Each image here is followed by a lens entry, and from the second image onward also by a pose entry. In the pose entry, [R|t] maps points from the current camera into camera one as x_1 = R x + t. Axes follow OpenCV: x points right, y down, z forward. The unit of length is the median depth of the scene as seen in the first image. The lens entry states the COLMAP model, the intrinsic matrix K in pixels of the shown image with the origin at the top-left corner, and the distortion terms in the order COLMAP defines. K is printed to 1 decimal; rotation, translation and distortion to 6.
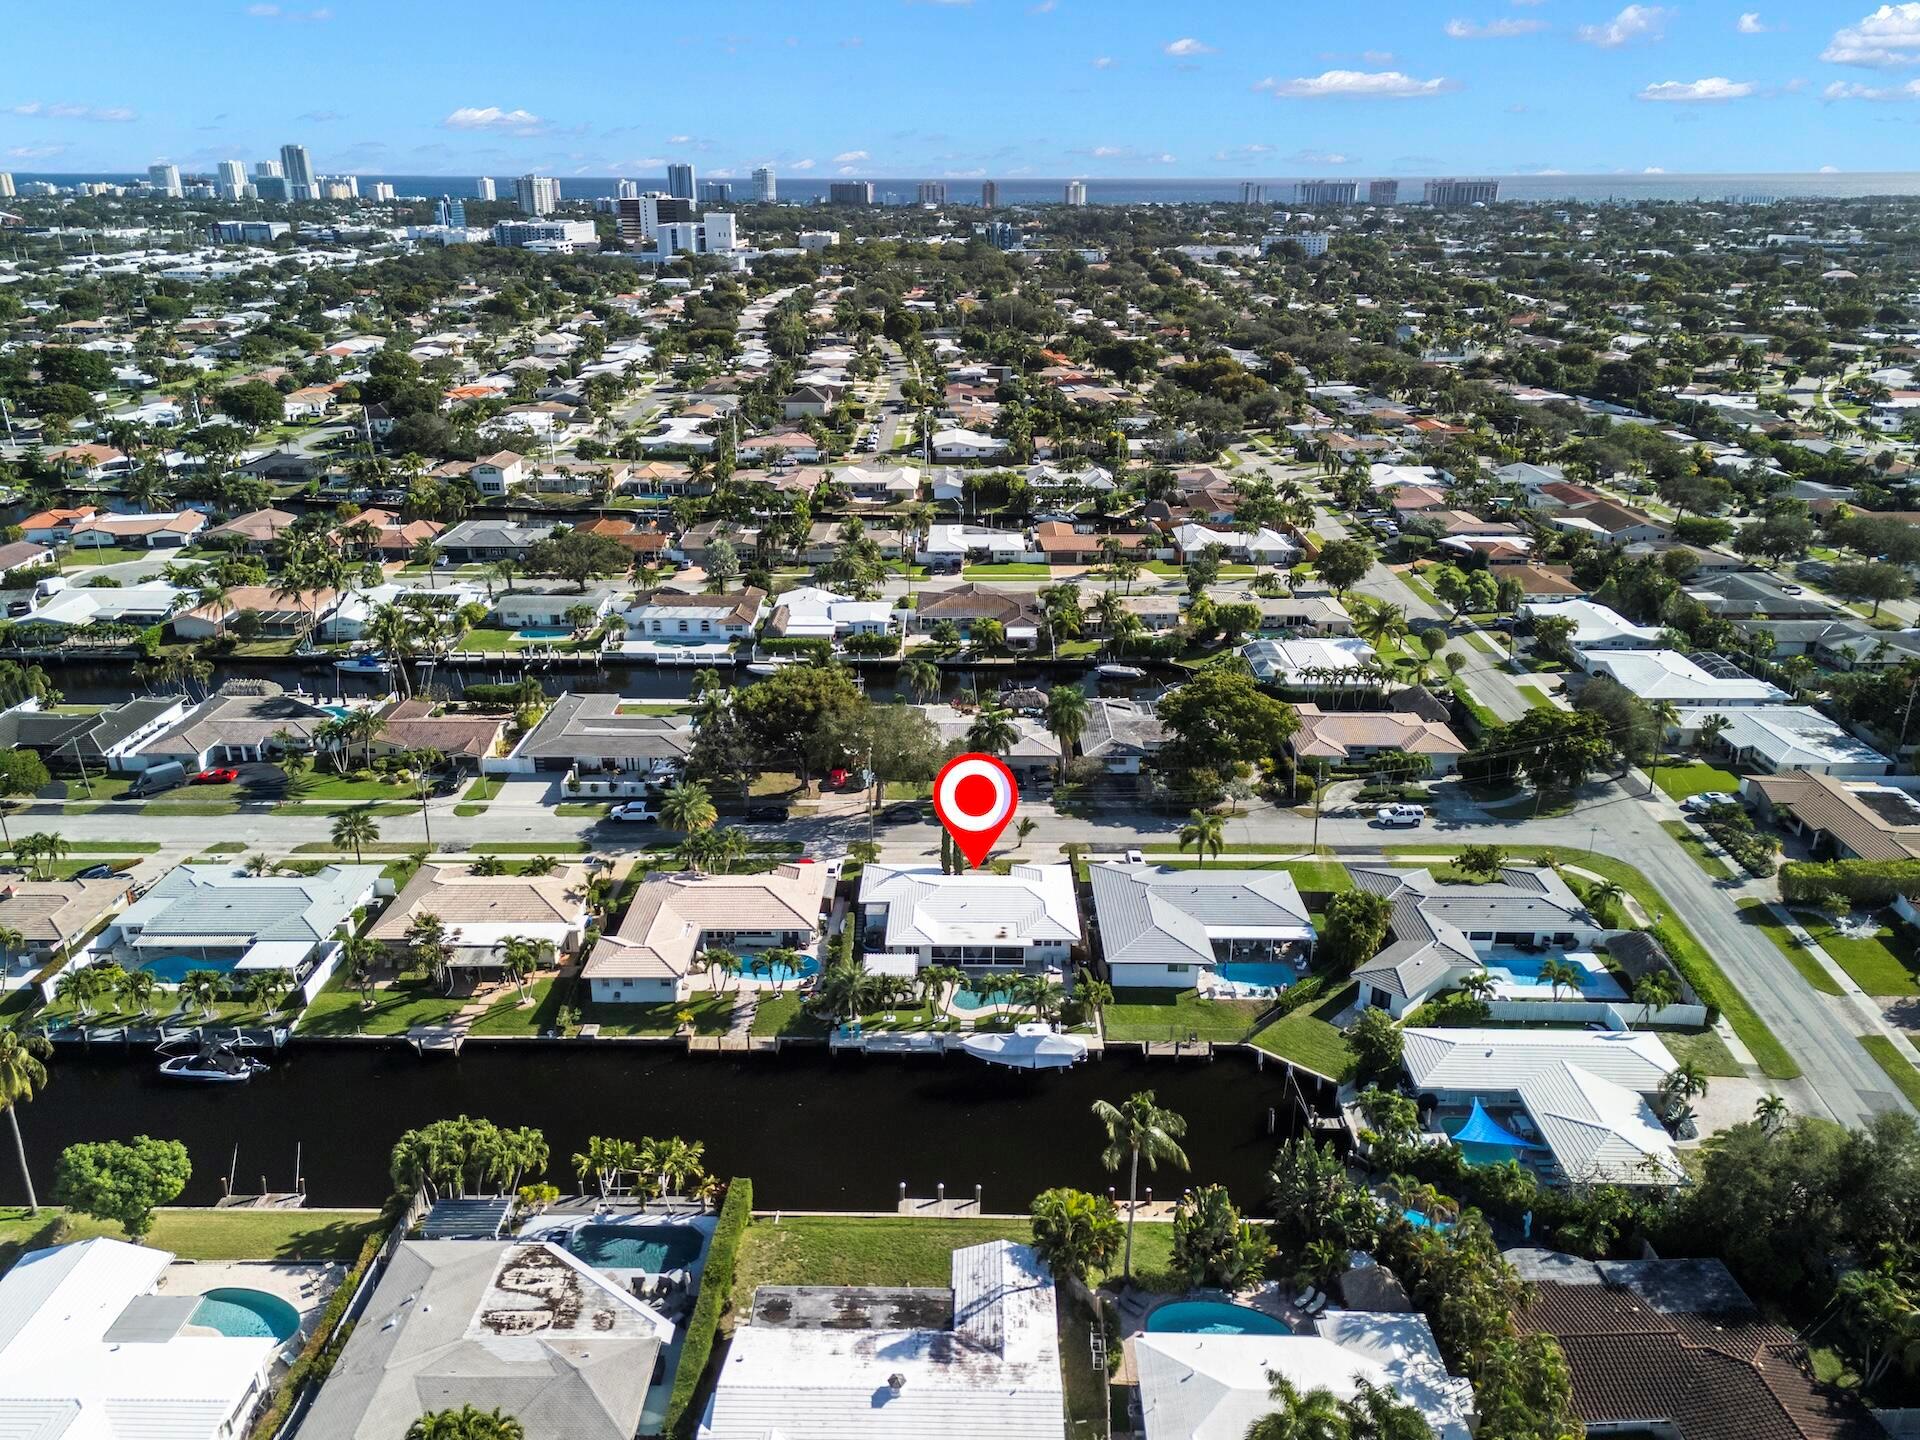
lens RADIAL K [[1396.6, 0, 952.1], [0, 1396.6, 714.8], [0, 0, 1]] dist [0.092438, -0.102194]
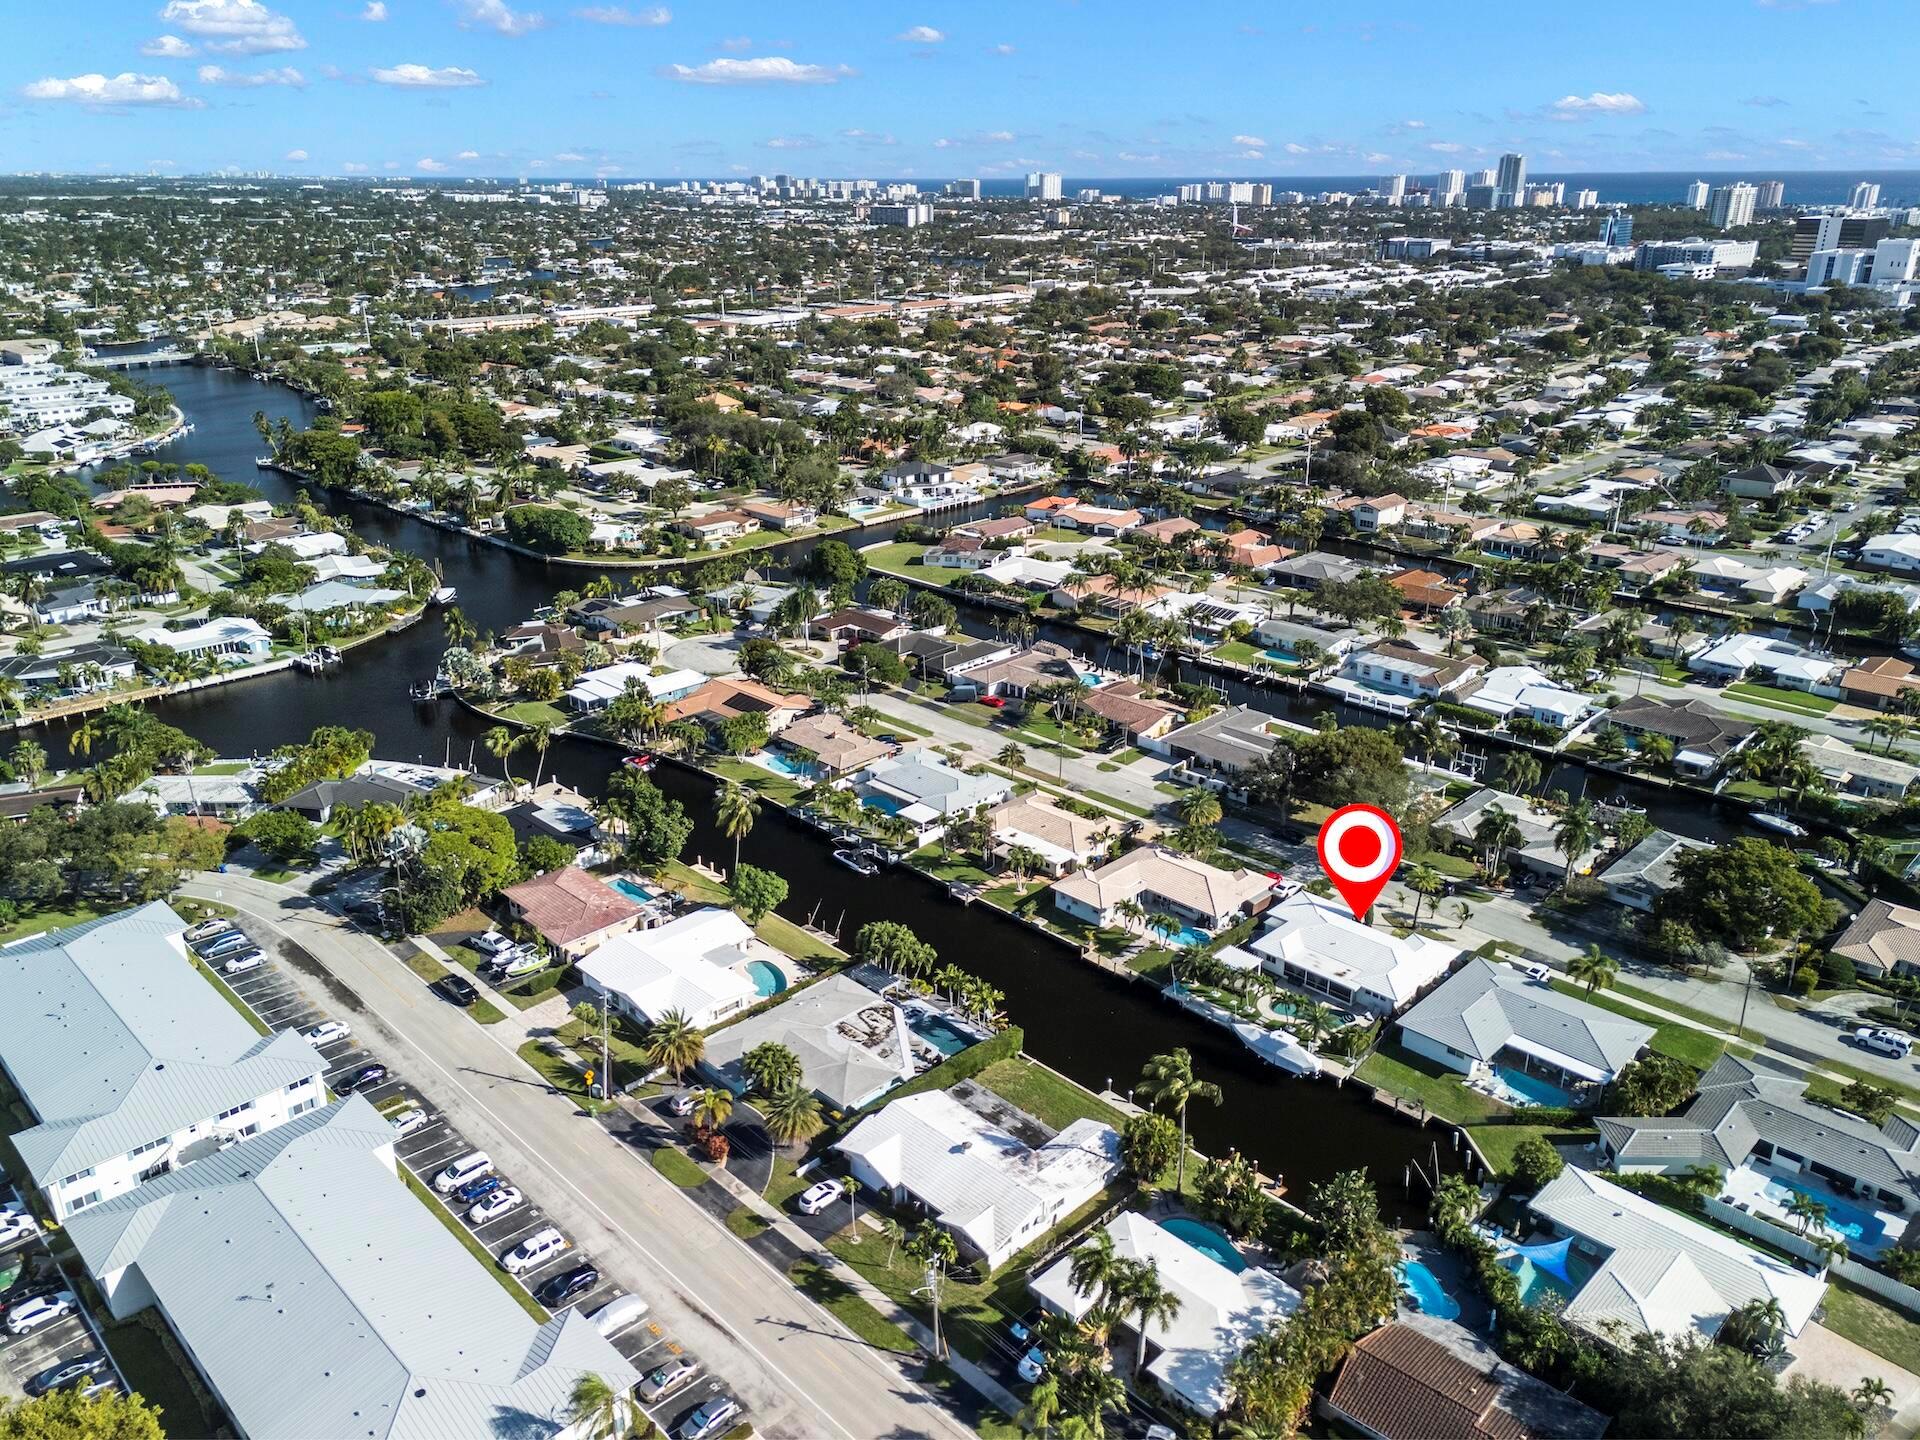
lens RADIAL K [[1396.6, 0, 952.1], [0, 1396.6, 714.8], [0, 0, 1]] dist [0.092438, -0.102194]
pose [[0.714649, 0.244630, -0.655312, 0.512011], [-0.243566, 0.965249, 0.094710, -0.088333], [0.655708, 0.091928, 0.749397, -0.150643]]
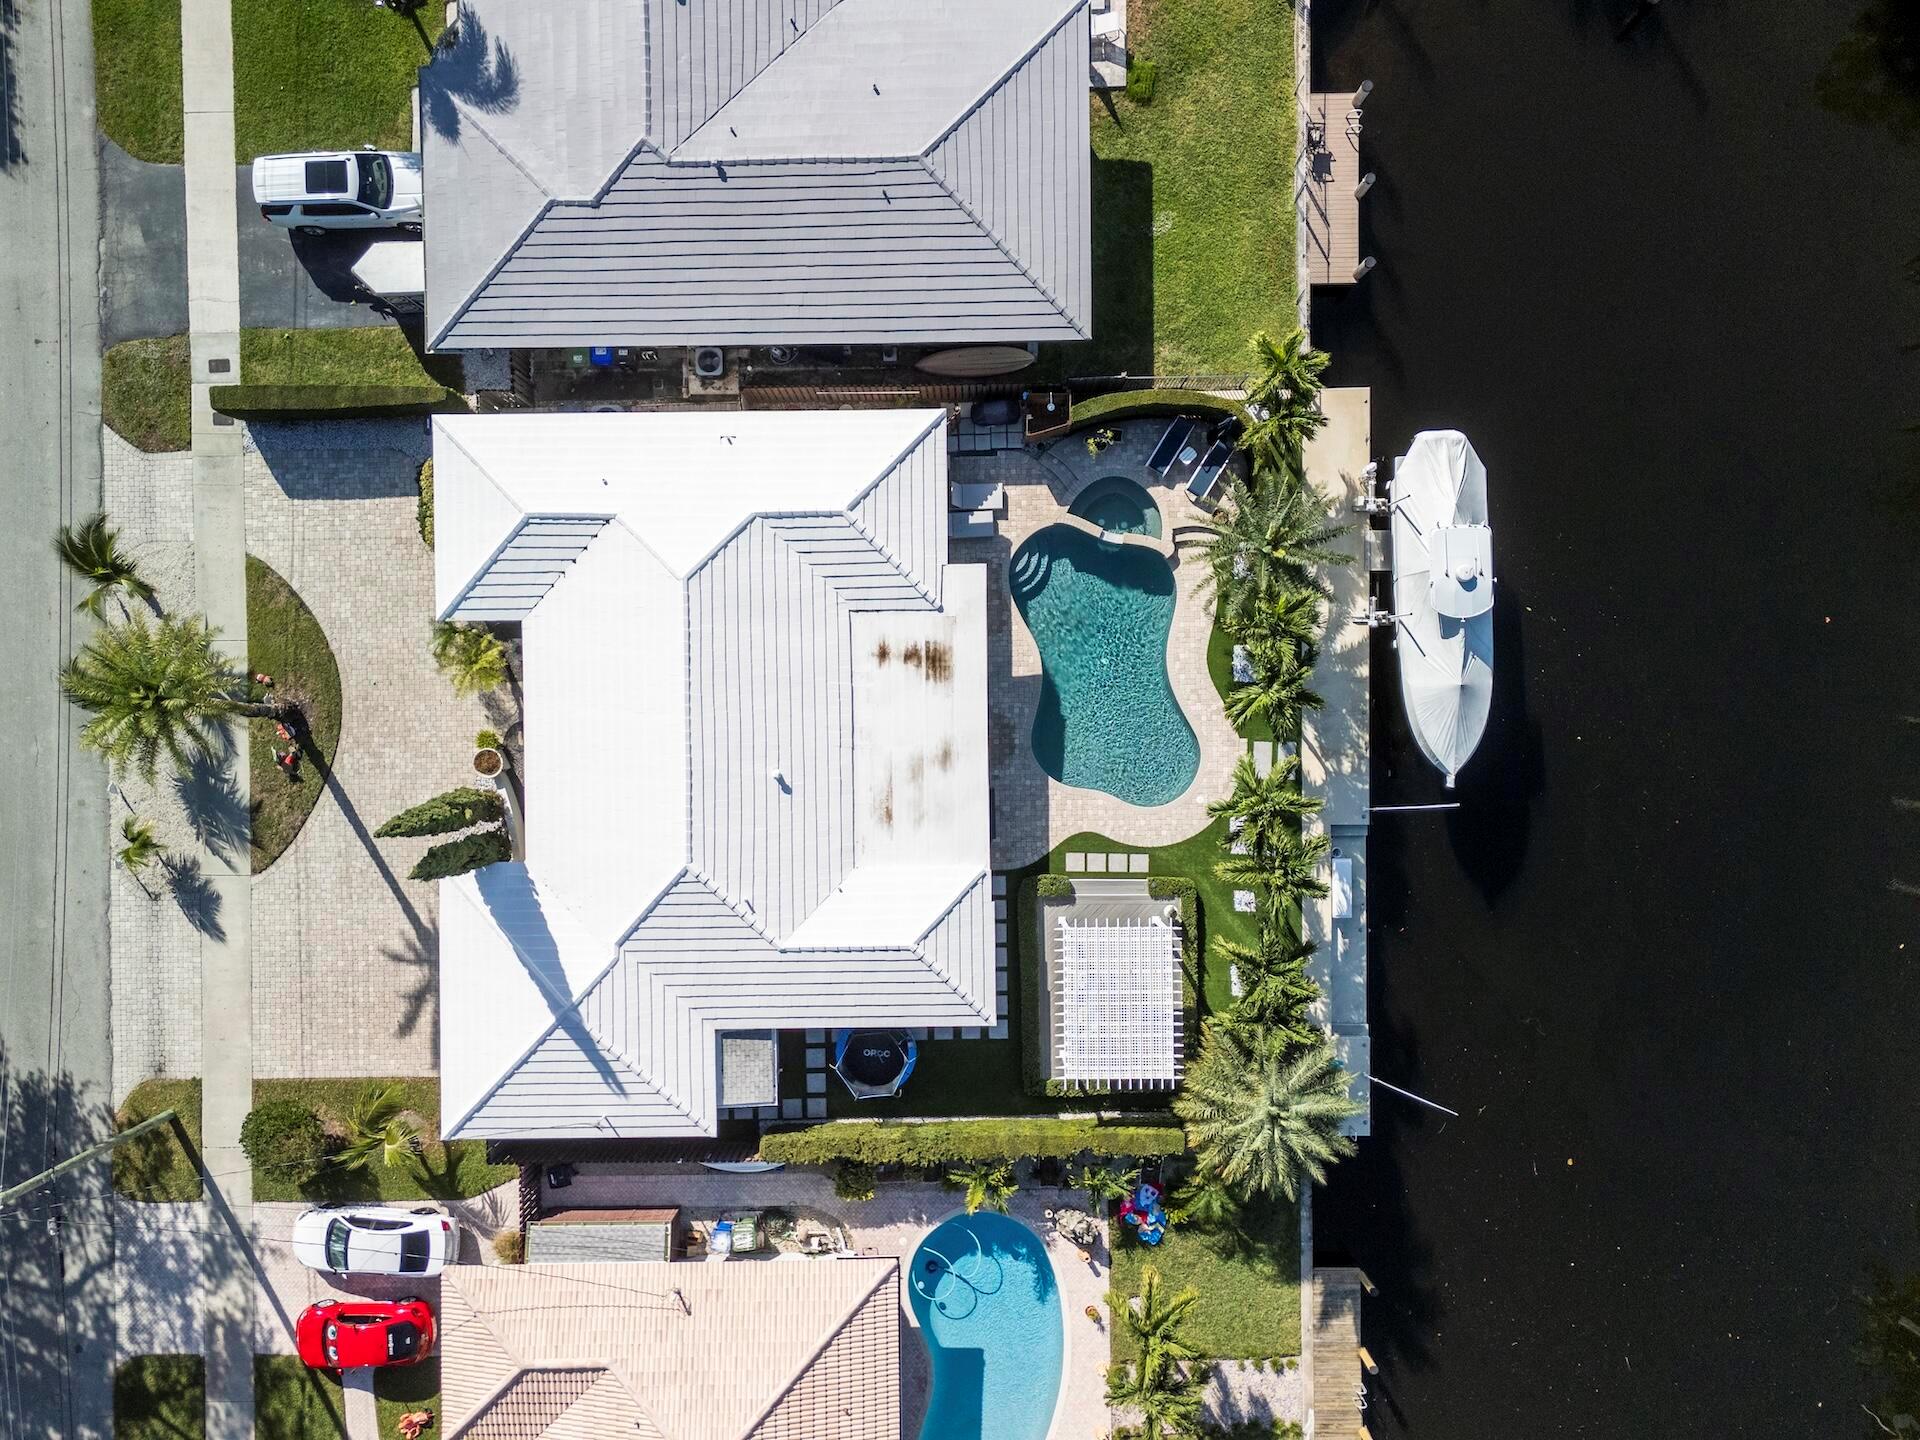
lens RADIAL K [[1396.6, 0, 952.1], [0, 1396.6, 714.8], [0, 0, 1]] dist [0.092438, -0.102194]
pose [[-0.023509, -0.999713, 0.004559, 0.020486], [0.376631, -0.004632, 0.926352, -0.126358], [-0.926065, 0.023494, 0.376632, 0.827711]]
